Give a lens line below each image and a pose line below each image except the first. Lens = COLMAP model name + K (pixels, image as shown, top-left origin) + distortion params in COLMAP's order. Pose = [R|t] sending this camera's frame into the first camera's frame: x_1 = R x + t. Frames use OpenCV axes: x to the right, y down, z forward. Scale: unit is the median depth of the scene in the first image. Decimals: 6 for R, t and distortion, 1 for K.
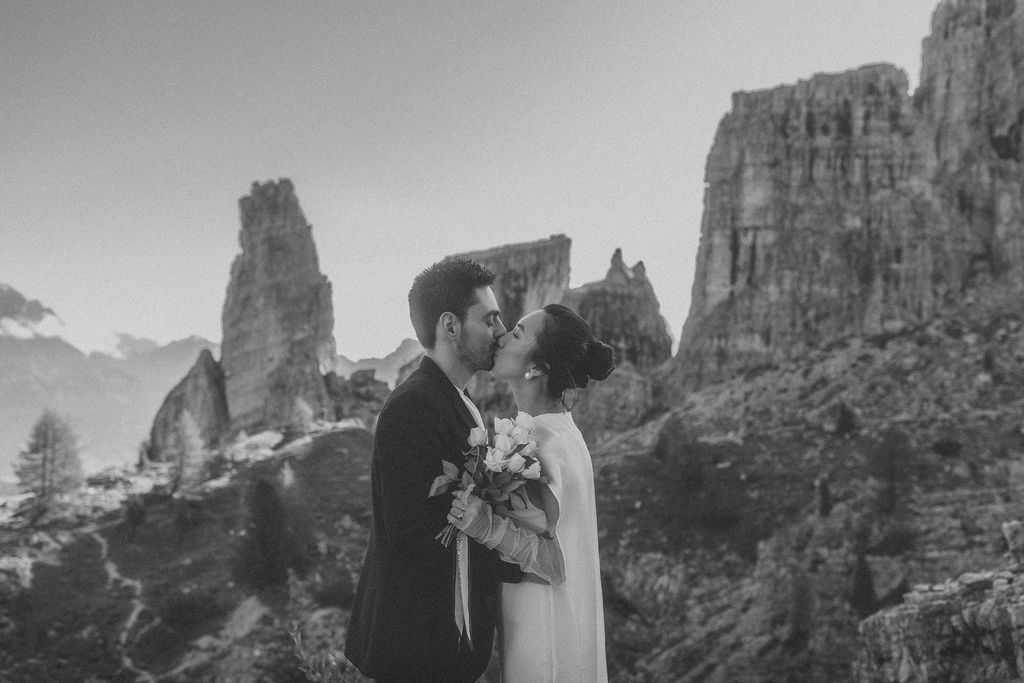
lens RADIAL K [[969.4, 0, 513.9], [0, 969.4, 341.9], [0, 0, 1]] dist [0.007860, -0.017652]
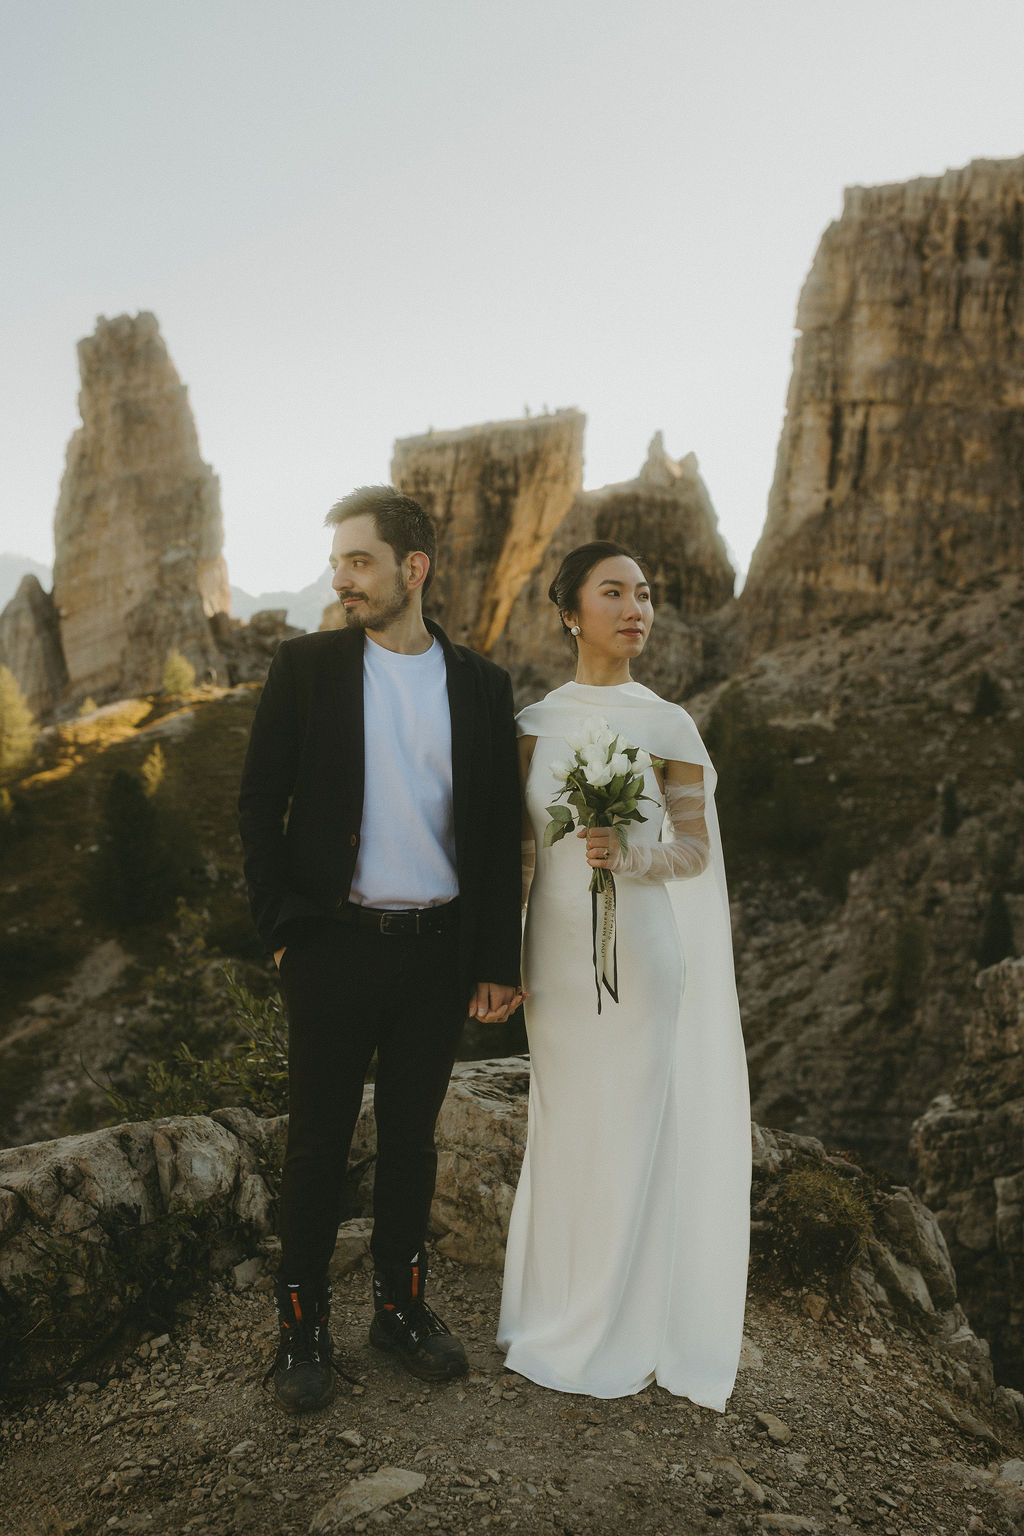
lens RADIAL K [[1454.0, 0, 516.6], [0, 1454.0, 763.1], [0, 0, 1]] dist [0.007860, -0.017652]
pose [[0.999762, 0.014989, 0.015879, -0.000610], [-0.016940, 0.991262, 0.130813, -0.000346], [-0.013780, -0.131051, 0.991280, -0.003462]]
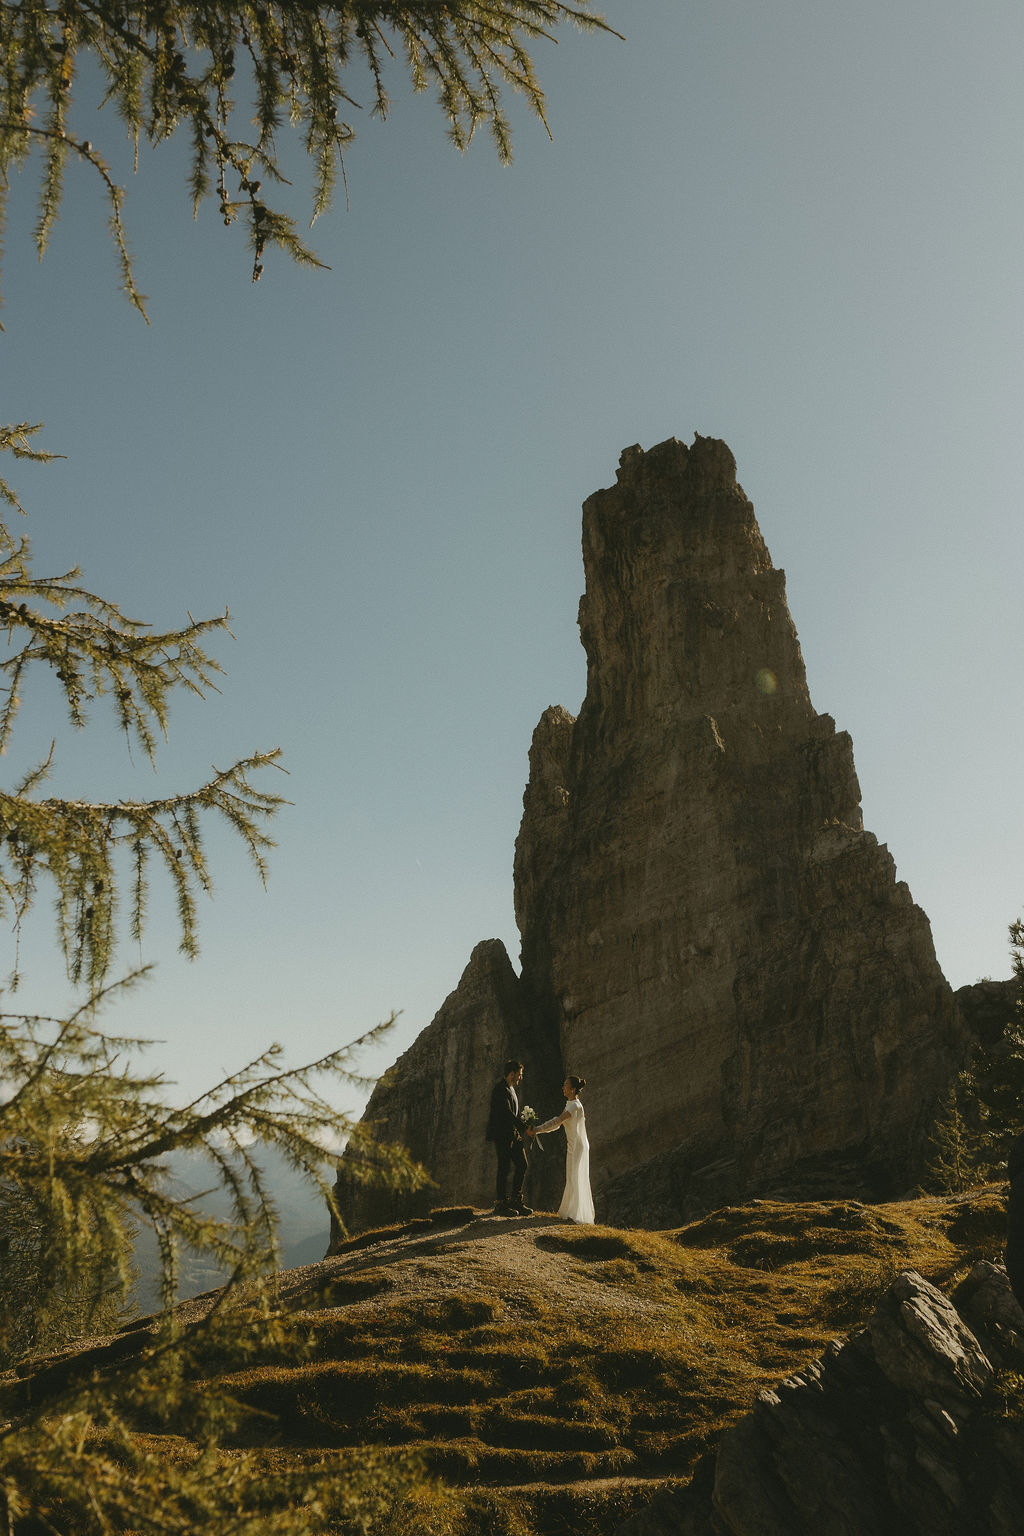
lens RADIAL K [[1477.5, 0, 516.9], [0, 1477.5, 768.5], [0, 0, 1]] dist [0.014786, -0.006701]
pose [[0.986068, -0.063511, -0.153738, -0.303183], [0.025308, 0.970761, -0.238712, 0.095525], [0.164404, 0.231495, 0.958844, 0.666618]]
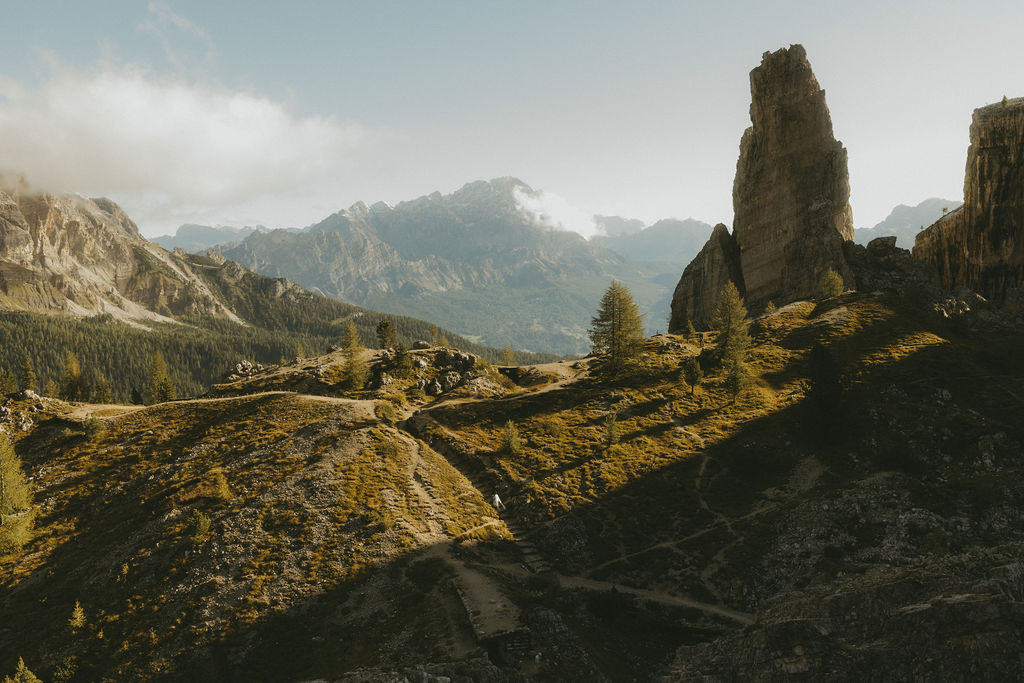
lens RADIAL K [[969.4, 0, 513.9], [0, 969.4, 341.9], [0, 0, 1]] dist [0.007860, -0.017652]
pose [[0.885249, 0.007231, -0.465061, -0.041327], [0.051756, 0.992138, 0.113945, 0.003146], [0.462228, -0.124939, 0.877915, -0.032364]]
